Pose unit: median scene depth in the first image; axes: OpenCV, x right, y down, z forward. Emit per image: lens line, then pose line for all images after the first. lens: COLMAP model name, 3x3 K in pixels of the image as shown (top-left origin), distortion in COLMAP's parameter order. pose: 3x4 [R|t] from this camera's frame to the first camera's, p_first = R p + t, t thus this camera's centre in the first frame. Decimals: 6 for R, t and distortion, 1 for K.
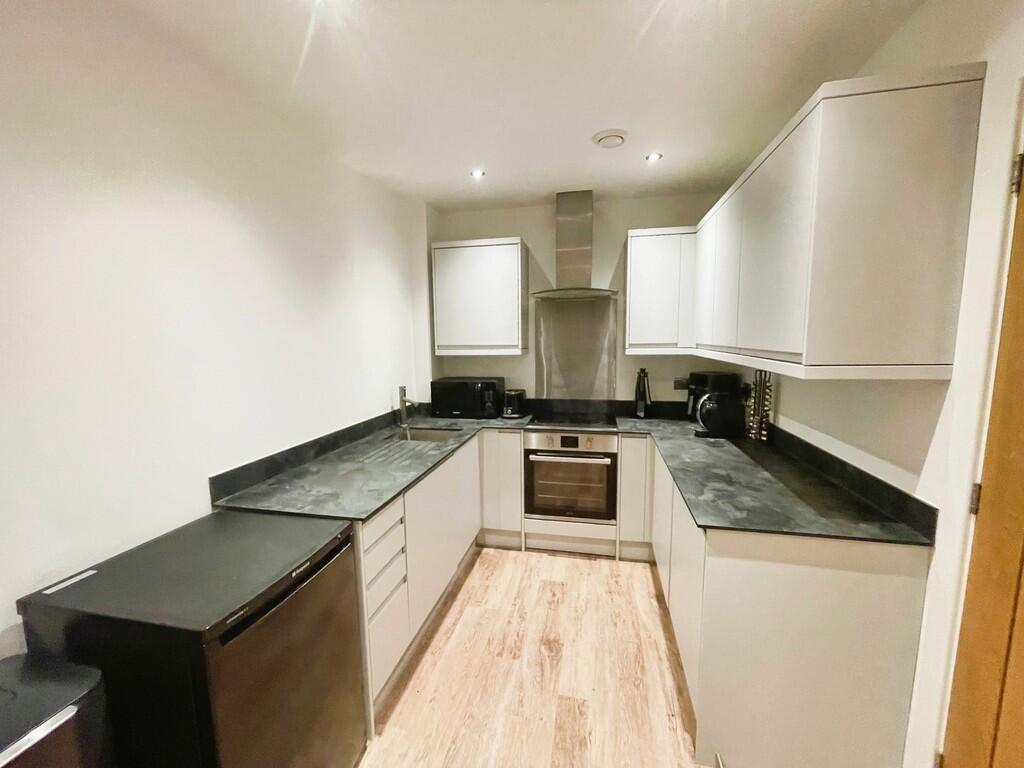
lens RADIAL K [[410.6, 0, 512.4], [0, 410.6, 385.0], [0, 0, 1]] dist [0.001084, 0.000180]
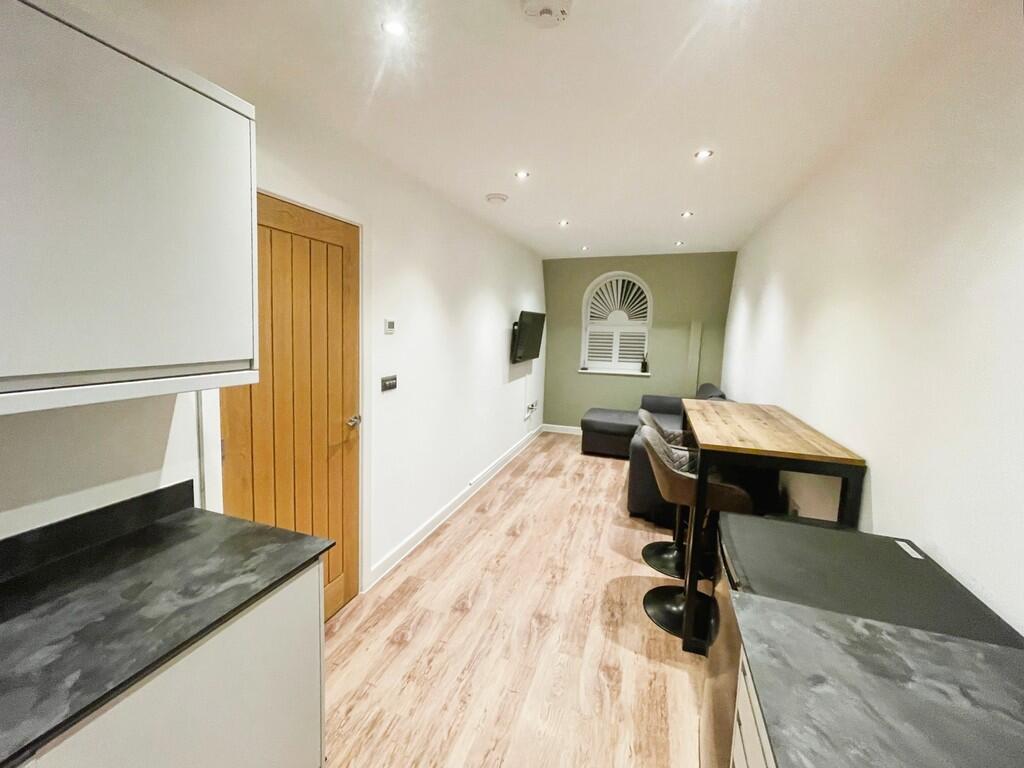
lens RADIAL K [[410.6, 0, 511.0], [0, 410.6, 384.1], [0, 0, 1]] dist [0.001084, 0.000180]
pose [[-0.992252, -0.019280, 0.122735, -0.048838], [0.012325, 0.967738, 0.251657, -0.206926], [-0.123627, 0.251220, -0.960002, 1.510941]]
